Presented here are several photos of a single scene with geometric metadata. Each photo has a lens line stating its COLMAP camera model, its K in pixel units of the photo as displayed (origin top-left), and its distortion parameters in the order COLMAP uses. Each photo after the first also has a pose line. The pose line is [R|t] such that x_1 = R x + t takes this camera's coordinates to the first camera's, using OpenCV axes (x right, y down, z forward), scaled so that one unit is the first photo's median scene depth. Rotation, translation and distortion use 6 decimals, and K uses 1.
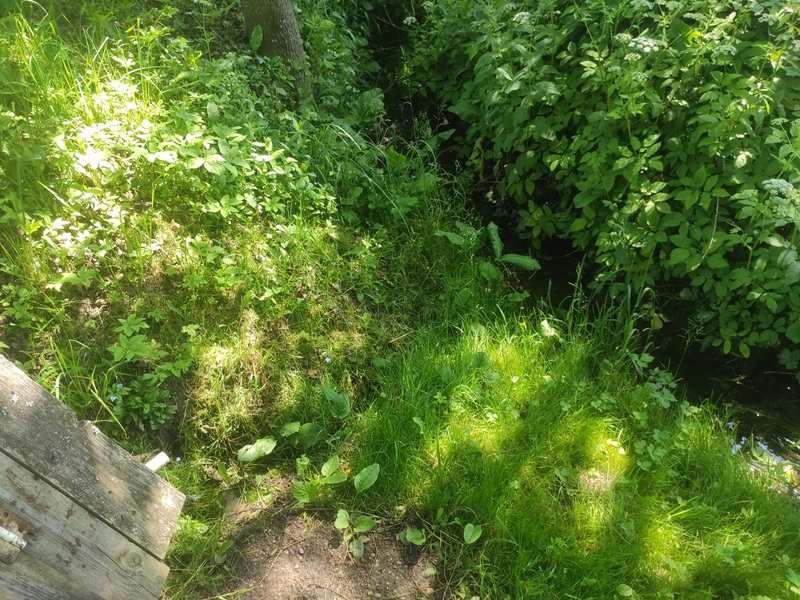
lens RADIAL K [[598.7, 0, 404.2], [0, 598.7, 303.6], [0, 0, 1]] dist [0.089560, -0.126769]
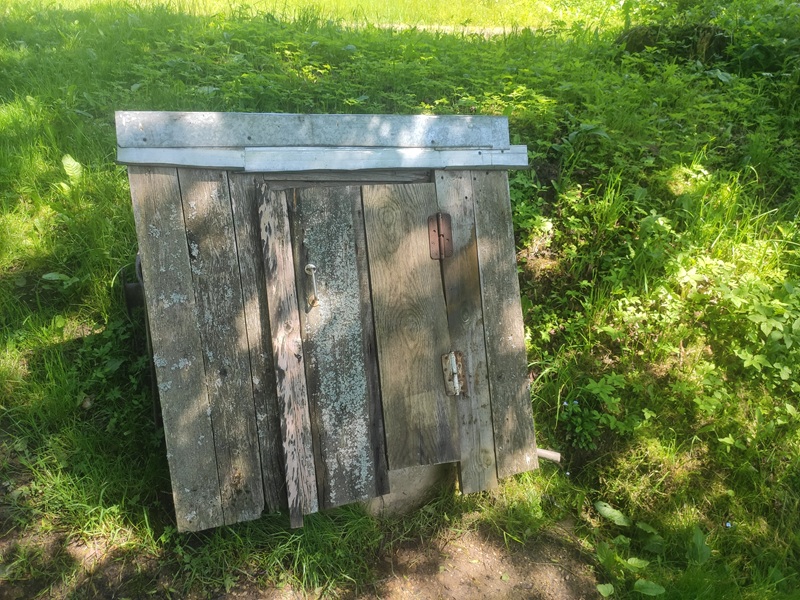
lens RADIAL K [[598.7, 0, 404.2], [0, 598.7, 303.6], [0, 0, 1]] dist [0.089560, -0.126769]
pose [[0.376798, 0.468182, -0.799268, 0.340057], [-0.637648, 0.756976, 0.142803, 0.014195], [0.671885, 0.455843, 0.583762, -0.161960]]
